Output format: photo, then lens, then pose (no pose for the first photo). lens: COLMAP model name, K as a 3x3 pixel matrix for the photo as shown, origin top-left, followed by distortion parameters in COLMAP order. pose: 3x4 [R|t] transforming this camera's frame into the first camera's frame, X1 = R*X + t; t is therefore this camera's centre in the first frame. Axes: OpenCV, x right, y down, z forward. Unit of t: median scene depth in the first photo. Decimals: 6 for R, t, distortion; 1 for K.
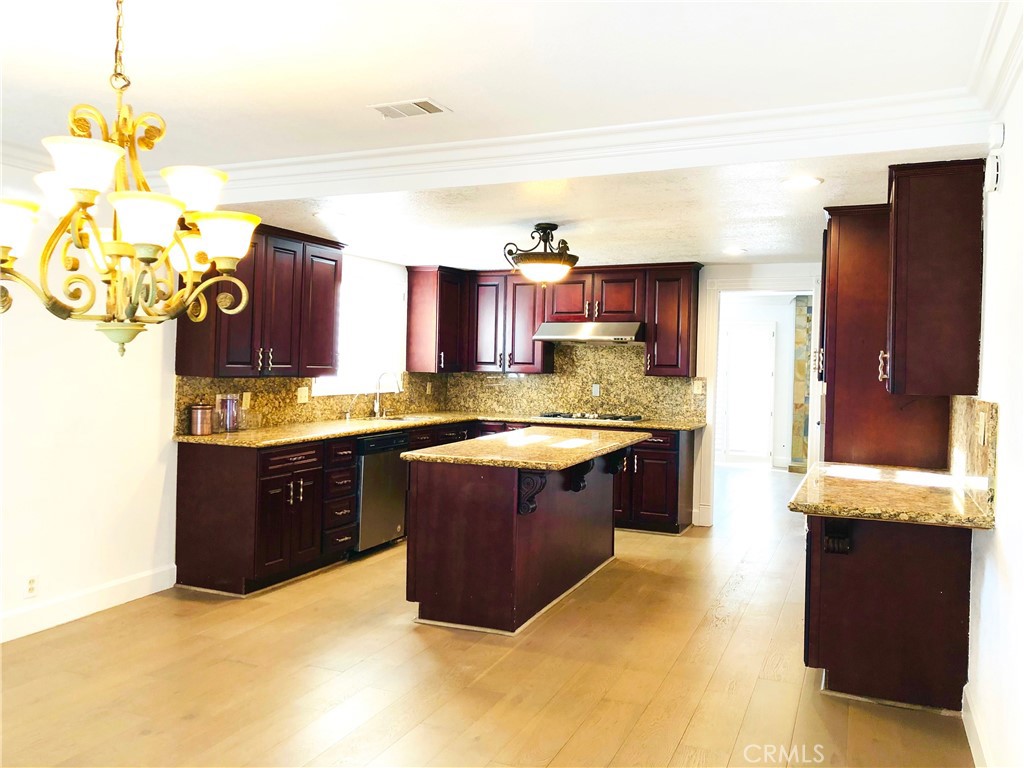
lens RADIAL K [[833.1, 0, 513.3], [0, 833.1, 385.2], [0, 0, 1]] dist [0.002868, -0.000193]
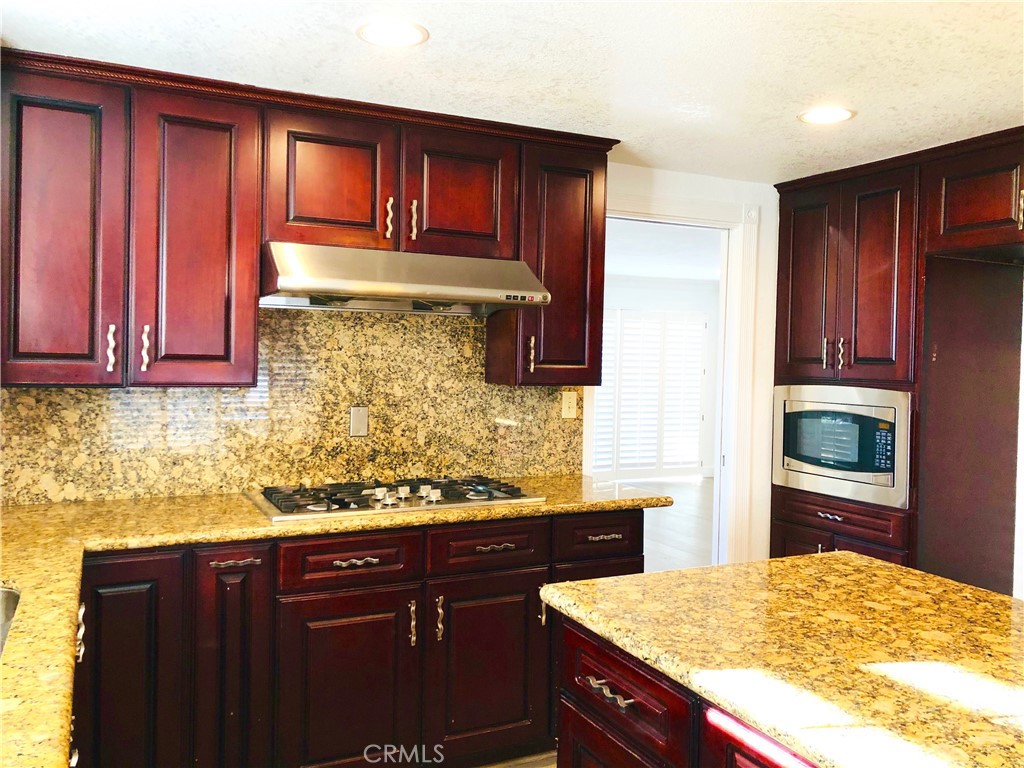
lens RADIAL K [[833.1, 0, 512.1], [0, 833.1, 378.9], [0, 0, 1]] dist [0.002868, -0.000193]
pose [[0.627808, -0.027427, 0.777885, -0.174915], [0.018749, 0.999622, 0.020114, -0.022171], [-0.778142, 0.001957, 0.628085, 0.691743]]
